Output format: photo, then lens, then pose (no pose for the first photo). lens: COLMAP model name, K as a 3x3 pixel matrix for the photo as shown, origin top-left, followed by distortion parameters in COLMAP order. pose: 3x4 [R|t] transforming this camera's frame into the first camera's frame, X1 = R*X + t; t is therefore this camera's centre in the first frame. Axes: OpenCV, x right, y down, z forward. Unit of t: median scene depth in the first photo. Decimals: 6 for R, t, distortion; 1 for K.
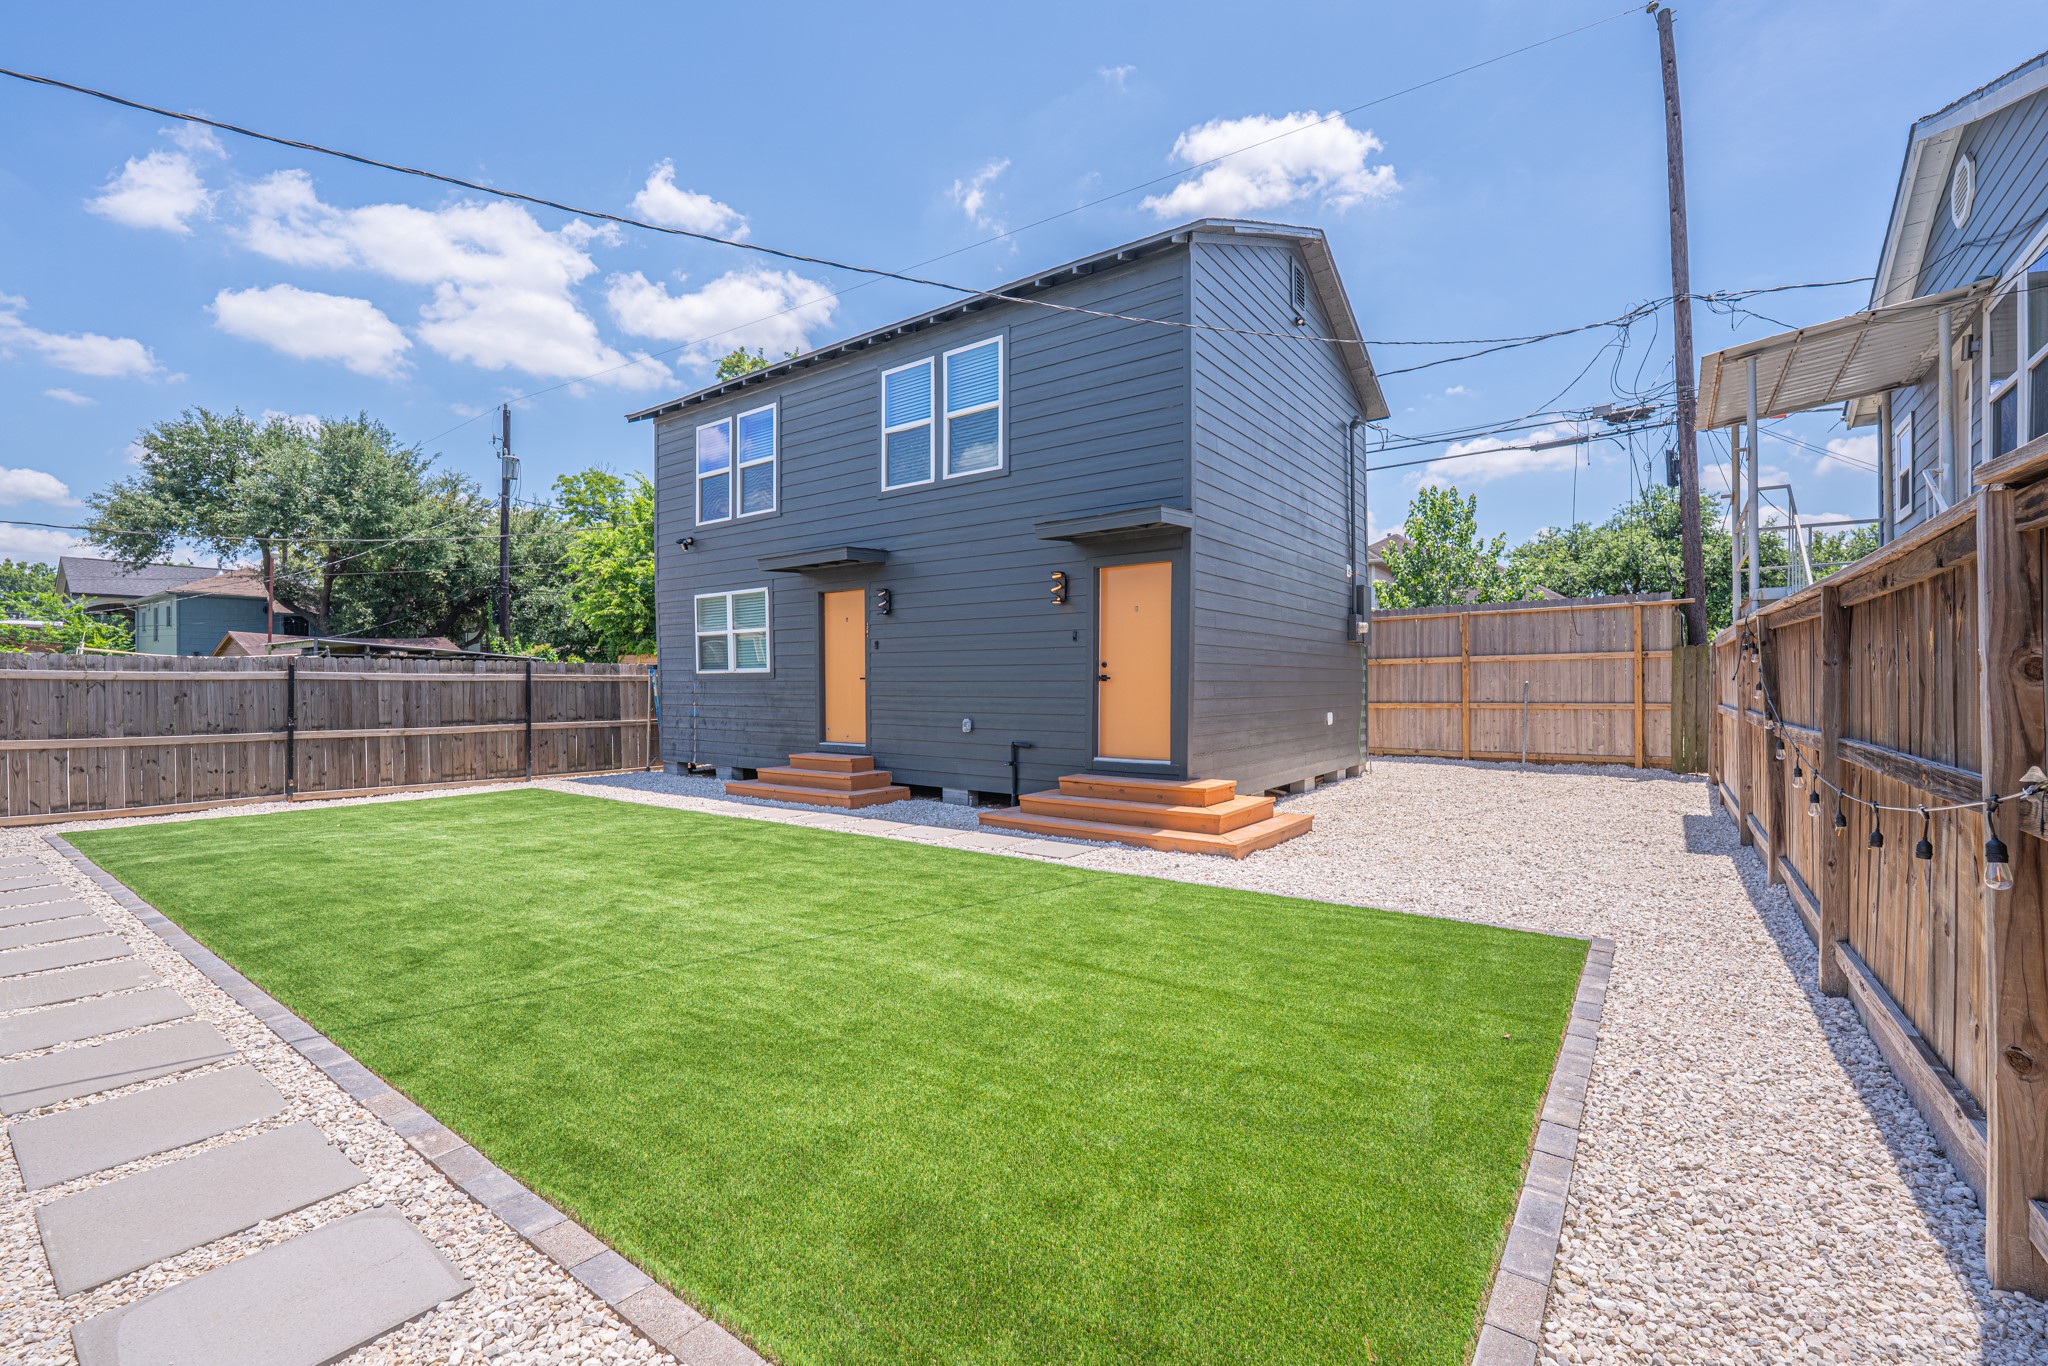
lens RADIAL K [[861.0, 0, 1073.7], [0, 861.0, 684.2], [0, 0, 1]] dist [-0.014510, -0.000480]
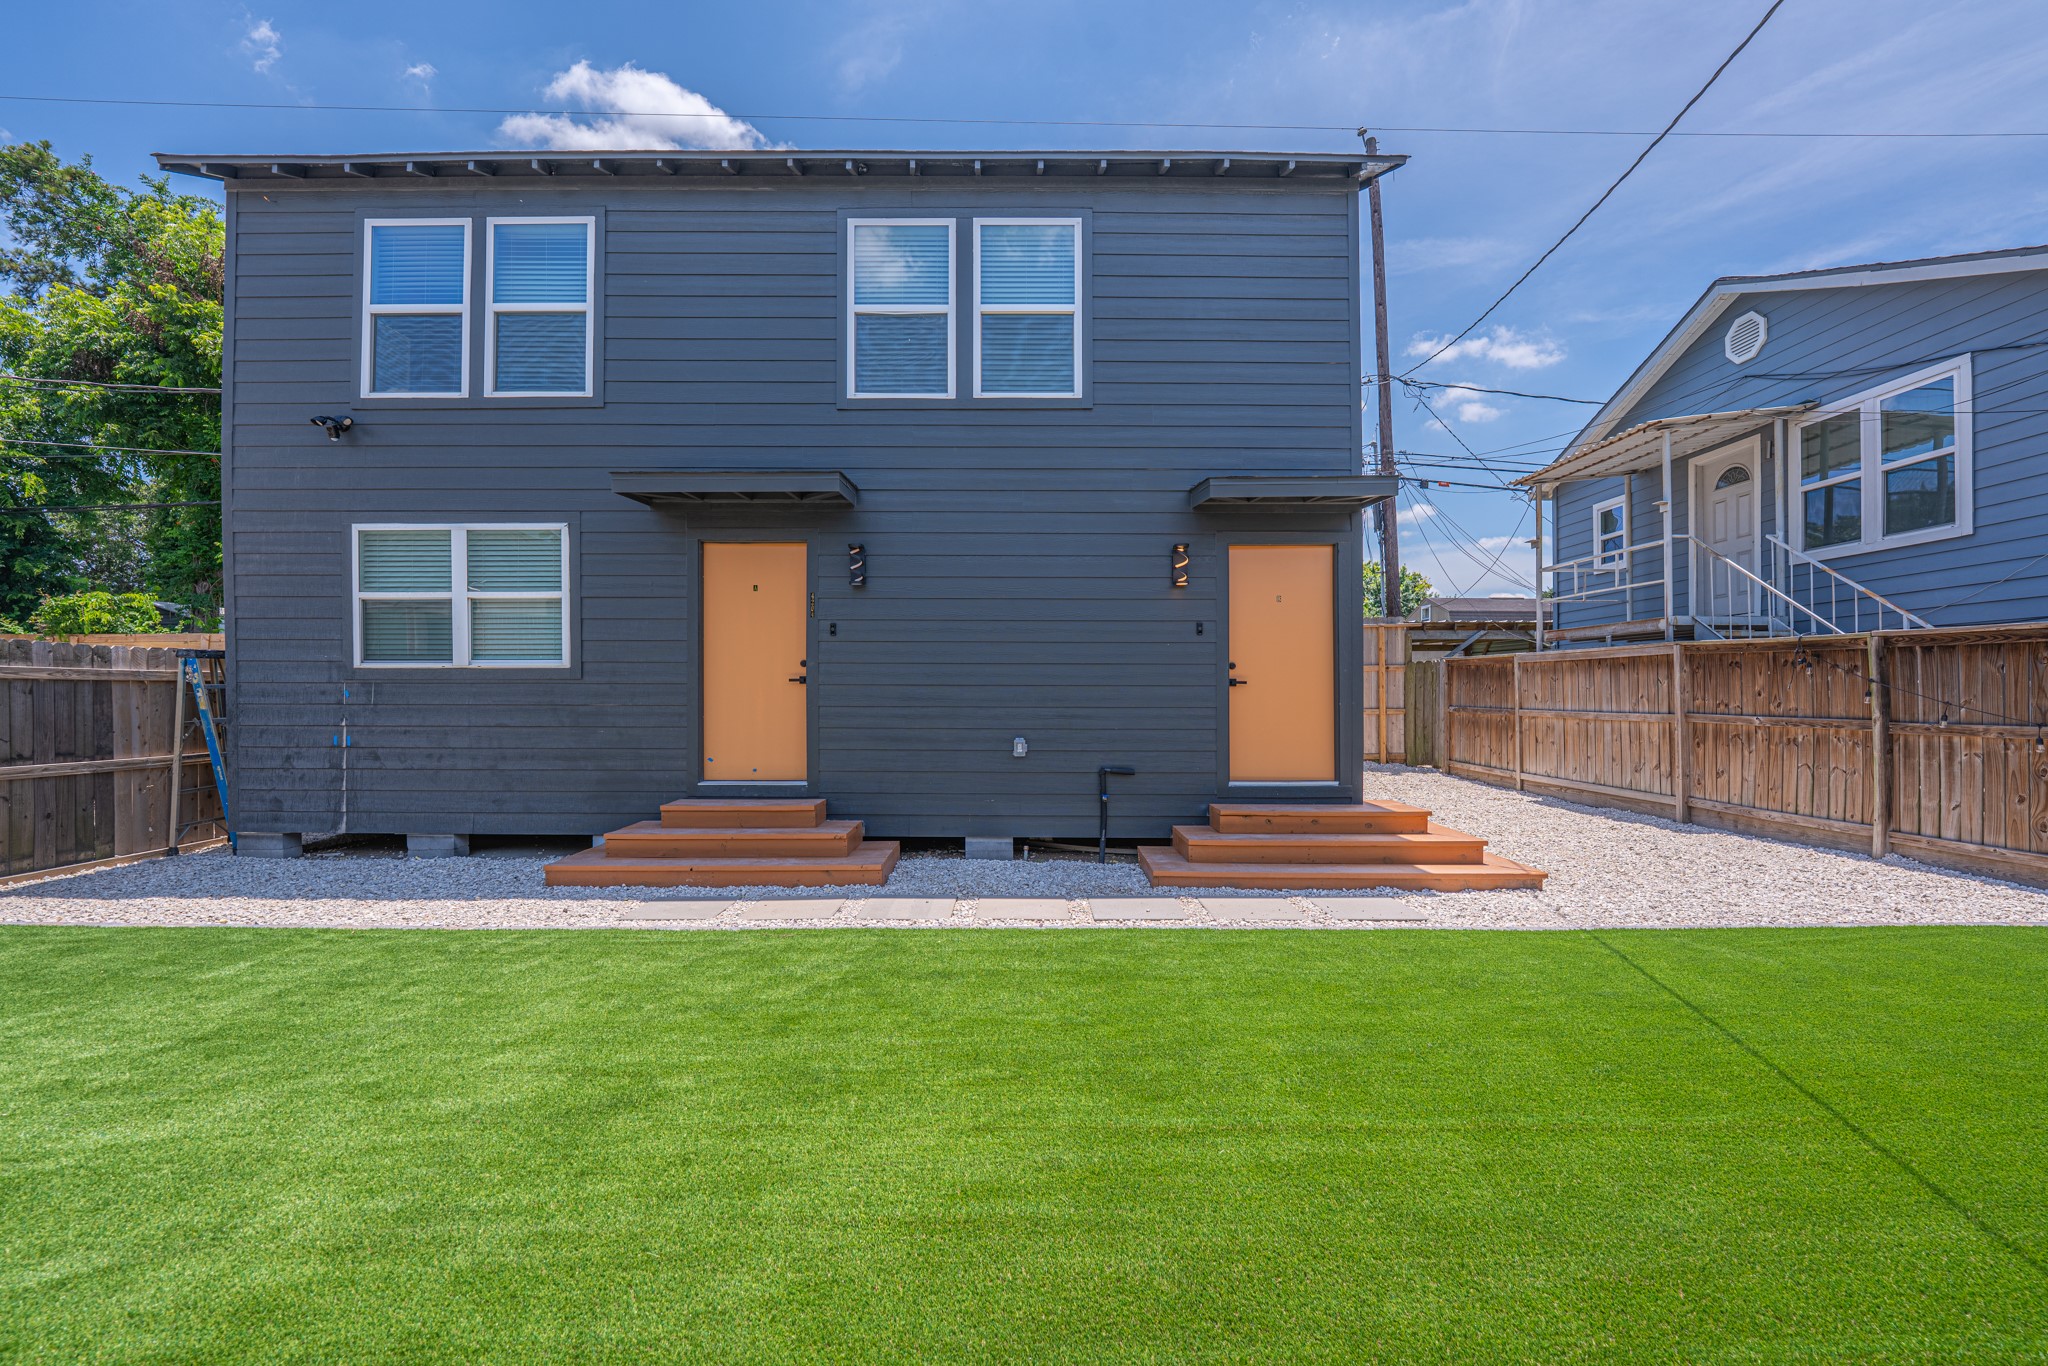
lens RADIAL K [[837.2, 0, 1017.3], [0, 837.2, 686.7], [0, 0, 1]] dist [-0.001436, -0.005338]
pose [[0.821336, 0.007785, 0.570391, -0.474535], [-0.003131, 0.999953, -0.009141, 0.003686], [-0.570436, 0.005722, 0.821322, 0.390168]]
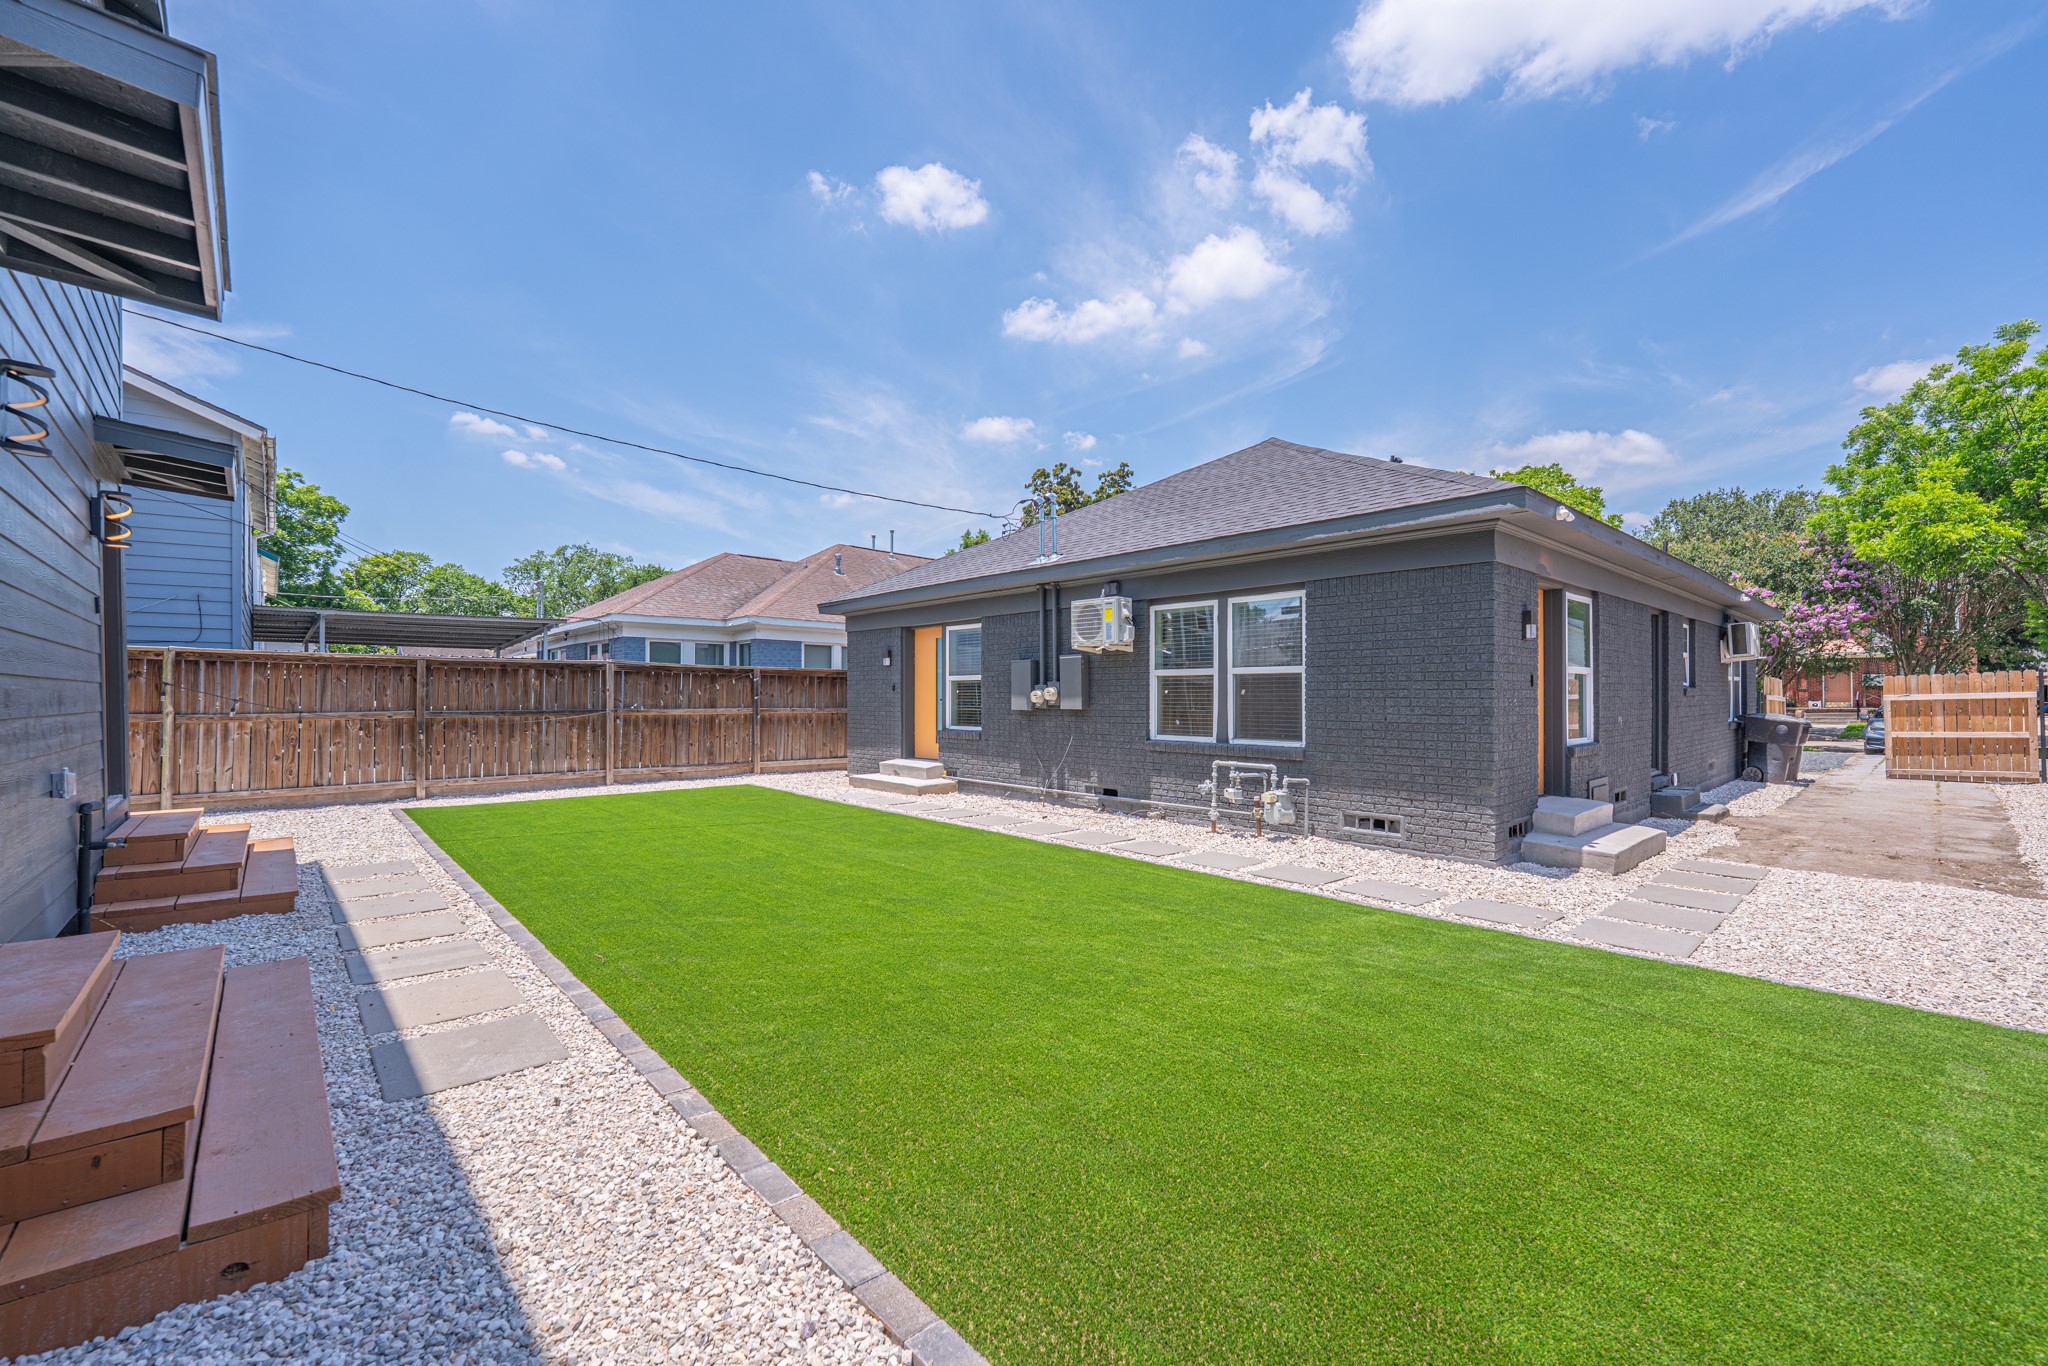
lens RADIAL K [[837.2, 0, 1017.3], [0, 837.2, 686.7], [0, 0, 1]] dist [-0.001436, -0.005338]
pose [[-0.973947, 0.004450, 0.226733, -0.610663], [0.001893, 0.999932, -0.011492, 0.005441], [-0.226769, -0.010764, -0.973889, 1.171628]]
